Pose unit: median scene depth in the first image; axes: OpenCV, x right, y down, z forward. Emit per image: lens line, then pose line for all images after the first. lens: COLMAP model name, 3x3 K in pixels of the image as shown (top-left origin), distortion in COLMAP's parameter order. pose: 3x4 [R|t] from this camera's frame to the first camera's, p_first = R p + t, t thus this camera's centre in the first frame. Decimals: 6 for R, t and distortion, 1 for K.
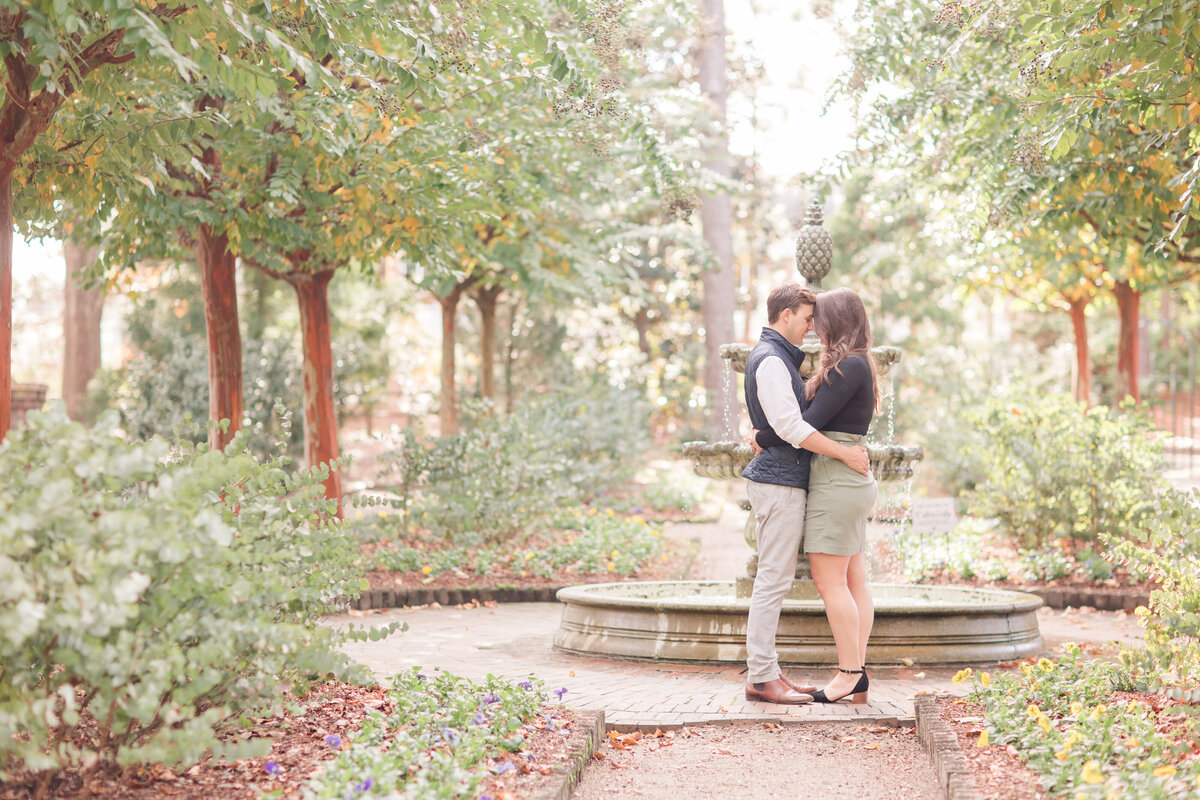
lens RADIAL K [[2865.1, 0, 600.0], [0, 2865.1, 400.0], [0, 0, 1]] dist [0.038601, -0.115052]
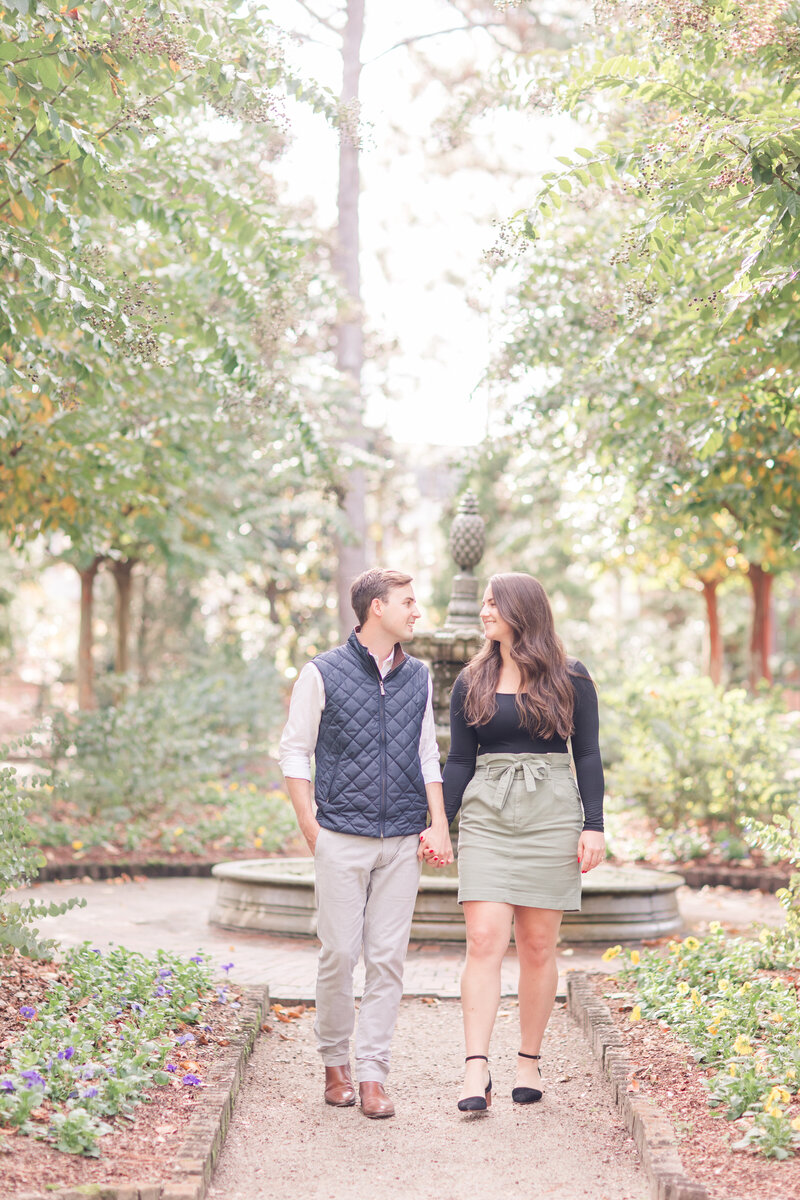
lens RADIAL K [[2948.7, 0, 400.0], [0, 2948.7, 600.0], [0, 0, 1]] dist [0.026416, 0.015849]
pose [[0.997879, 0.014497, 0.063455, -0.014731], [-0.013078, 0.999656, -0.022735, -0.005173], [-0.063763, 0.021857, 0.997726, -0.050845]]
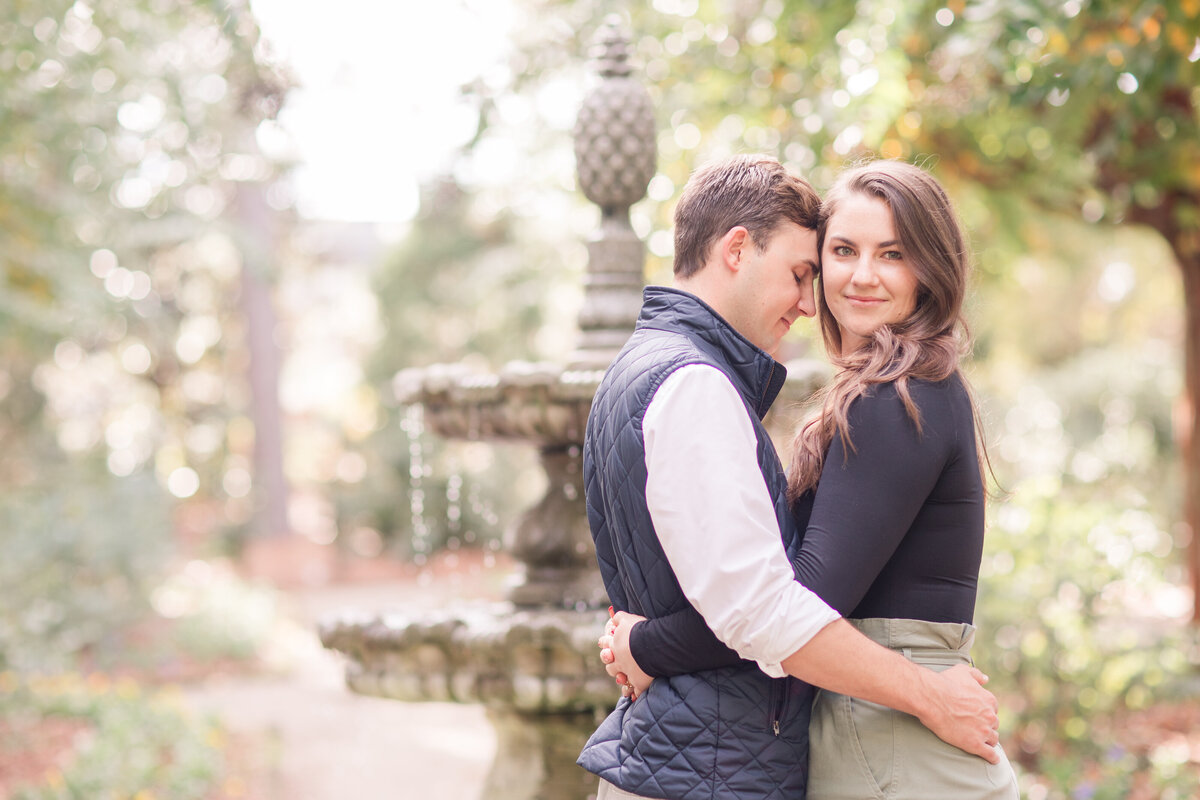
lens RADIAL K [[2948.7, 0, 600.0], [0, 2948.7, 400.0], [0, 0, 1]] dist [0.026416, 0.015849]
pose [[0.985250, -0.033054, 0.167897, -0.000431], [0.037152, 0.999082, -0.021322, -0.004803], [-0.167038, 0.027245, 0.985574, 0.510721]]
